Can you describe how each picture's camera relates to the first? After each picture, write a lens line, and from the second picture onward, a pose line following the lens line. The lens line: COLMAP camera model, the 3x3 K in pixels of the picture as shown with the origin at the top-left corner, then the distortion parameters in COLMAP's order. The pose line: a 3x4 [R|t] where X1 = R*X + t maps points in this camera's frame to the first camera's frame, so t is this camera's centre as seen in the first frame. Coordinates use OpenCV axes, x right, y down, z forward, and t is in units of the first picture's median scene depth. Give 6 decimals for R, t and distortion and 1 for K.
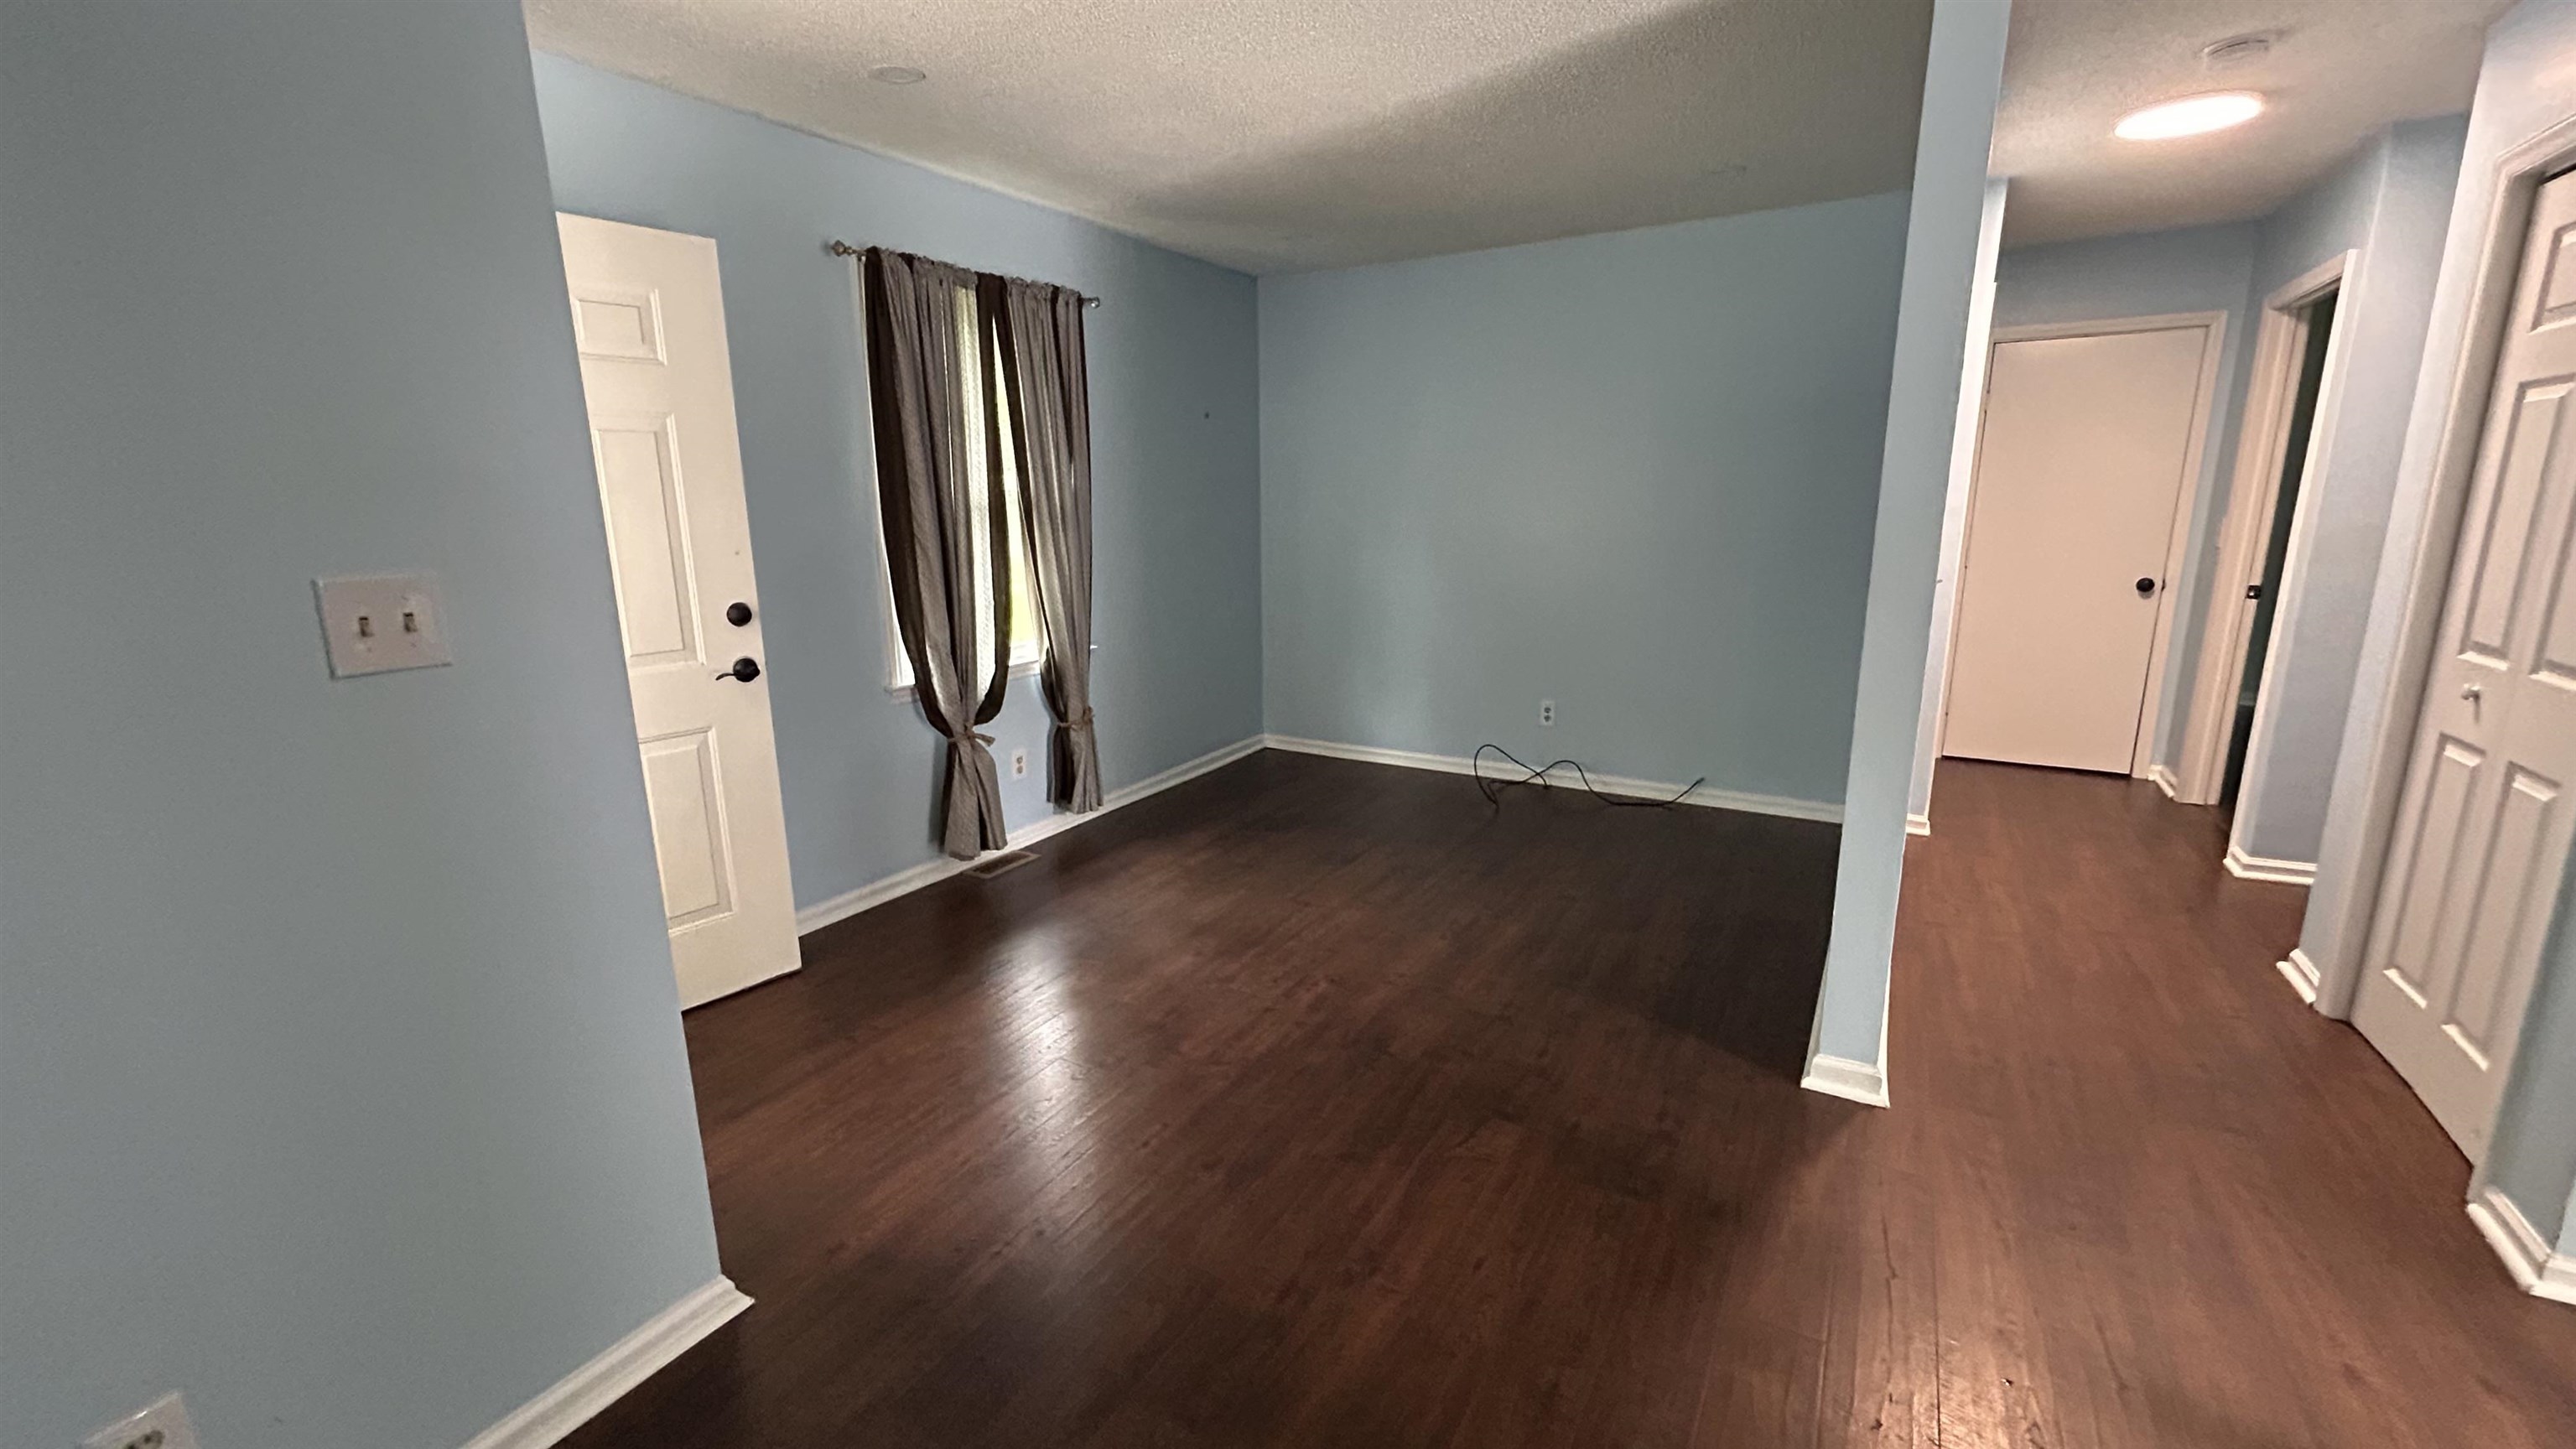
lens RADIAL K [[1039.7, 0, 1288.0], [0, 1039.7, 724.5], [0, 0, 1]] dist [-0.000429, 0.000114]
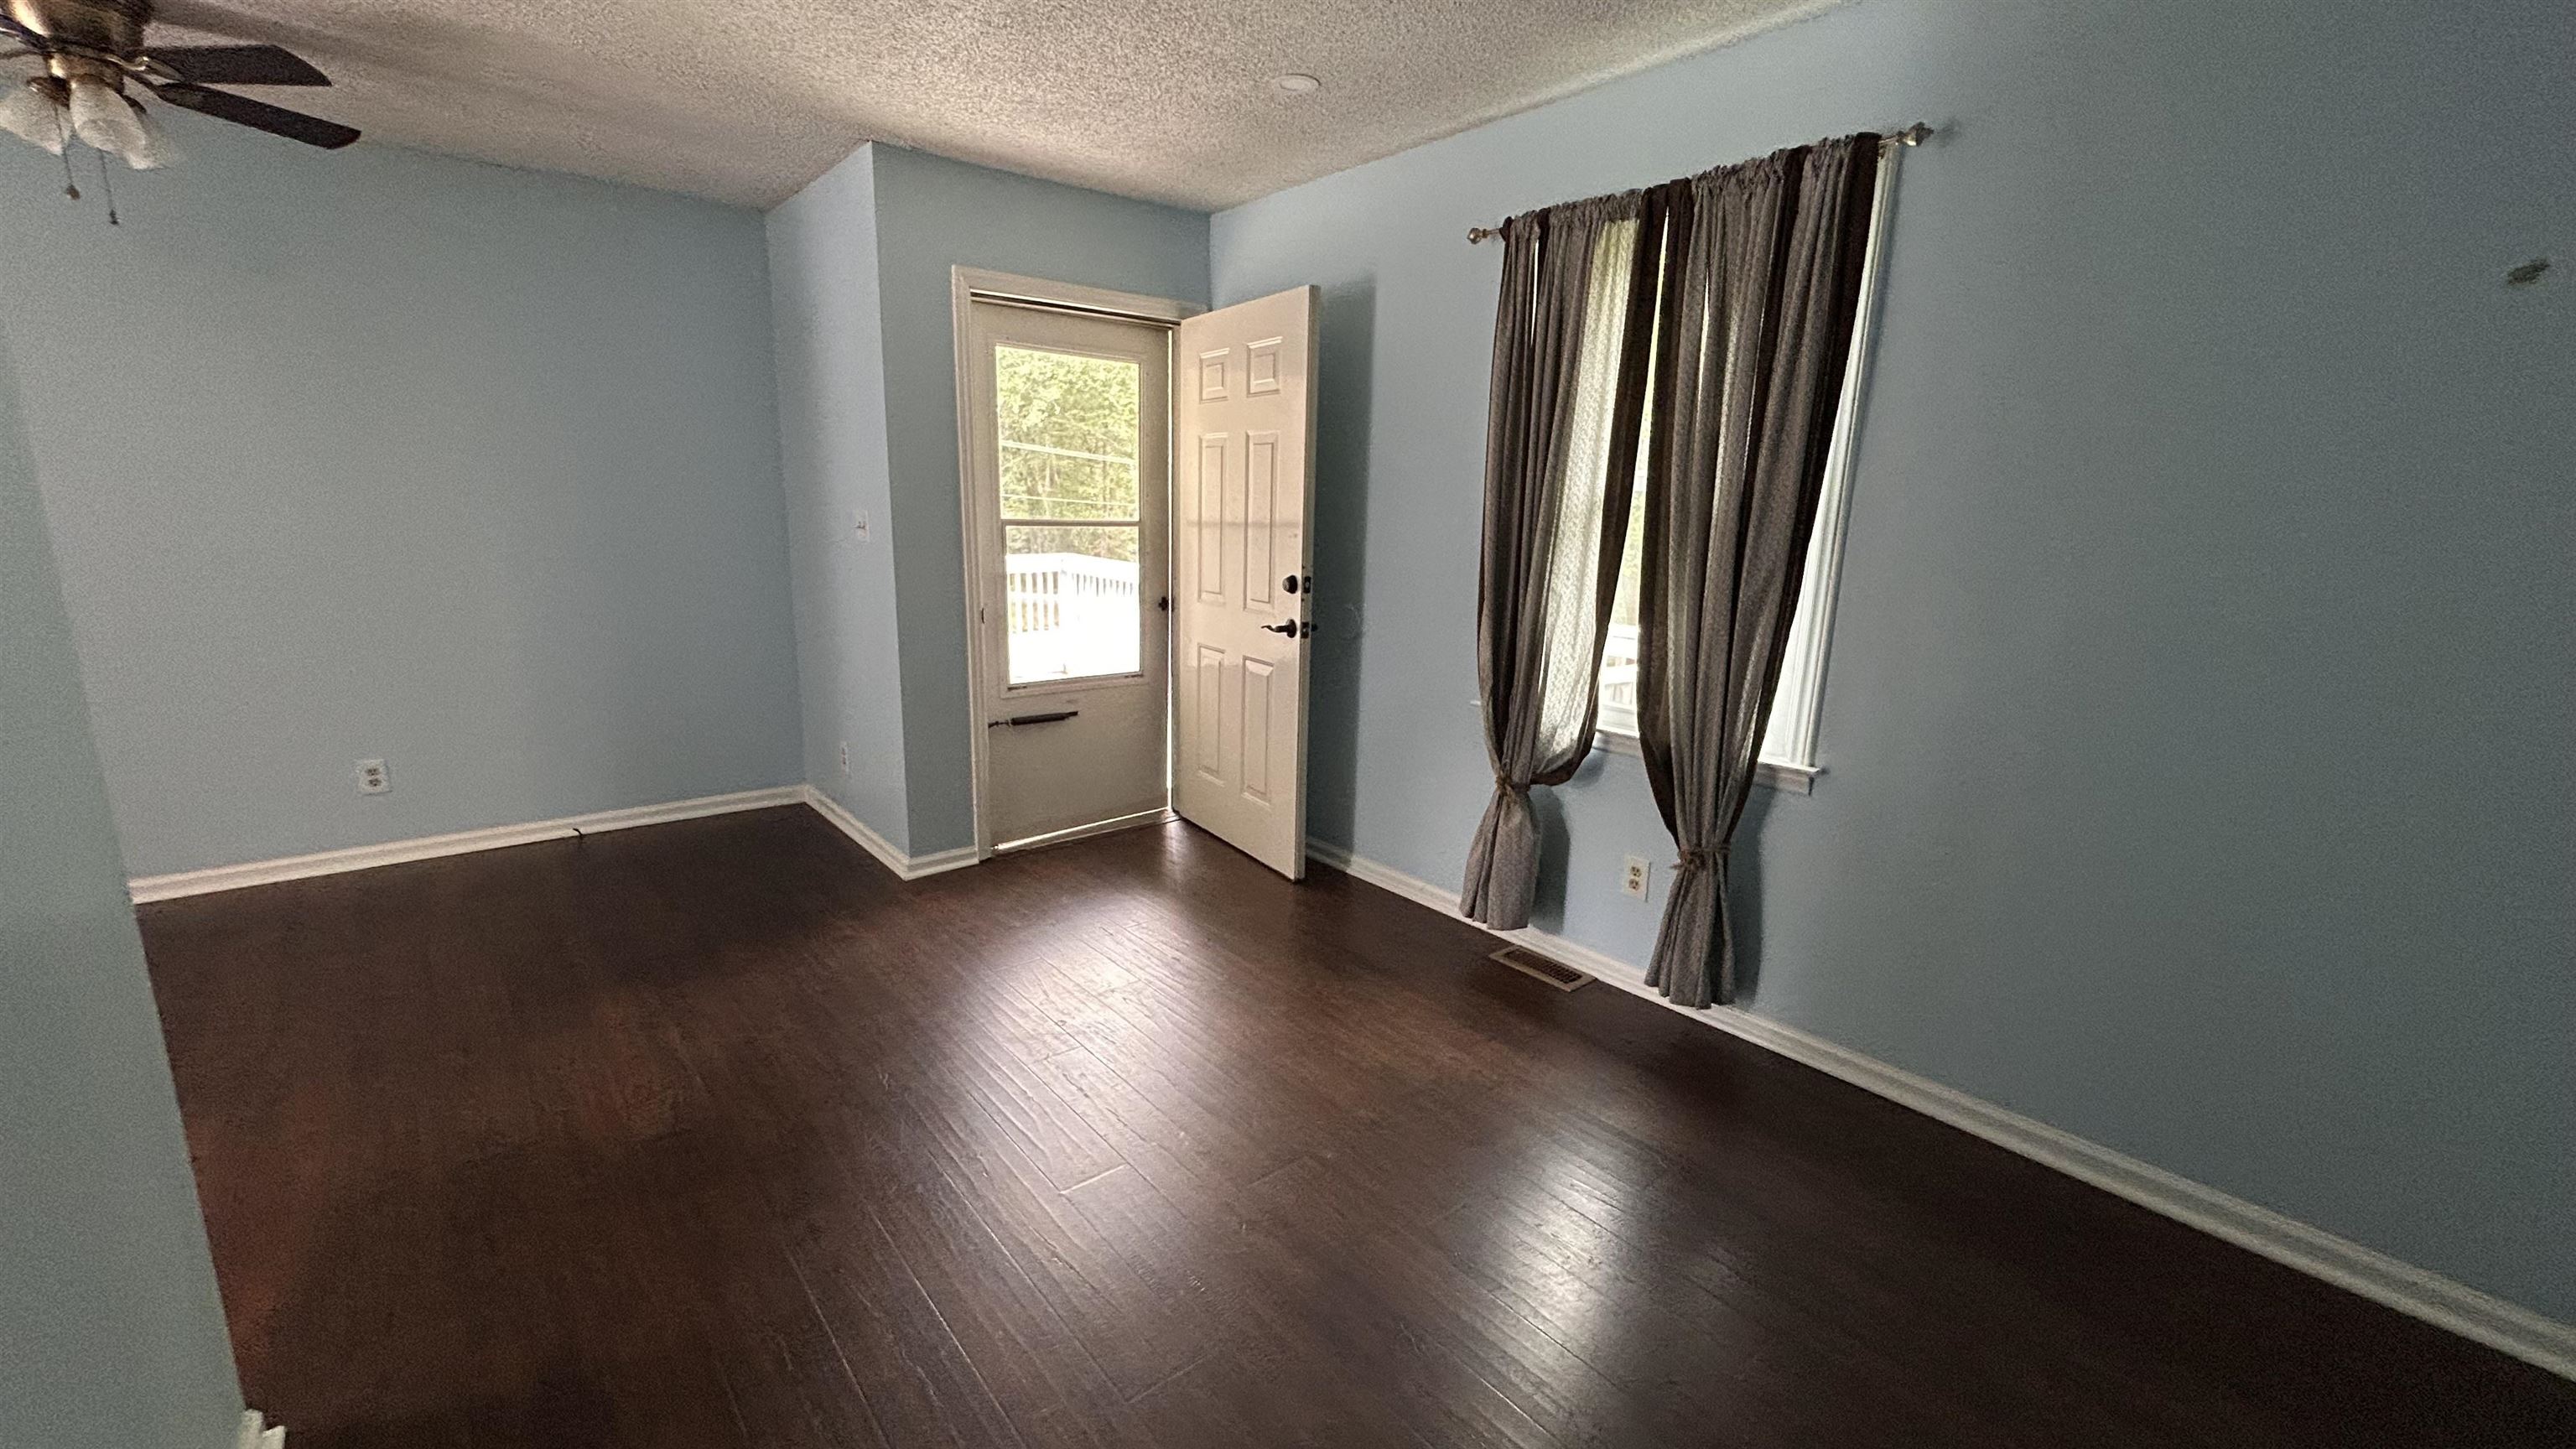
lens RADIAL K [[1074.5, 0, 1288.0], [0, 1074.5, 724.5], [0, 0, 1]] dist [0.002405, 0.000675]
pose [[-0.347197, 0.199117, -0.916410, 0.586884], [-0.223930, 0.931329, 0.287198, -0.267181], [0.910665, 0.304925, -0.278766, 1.179423]]
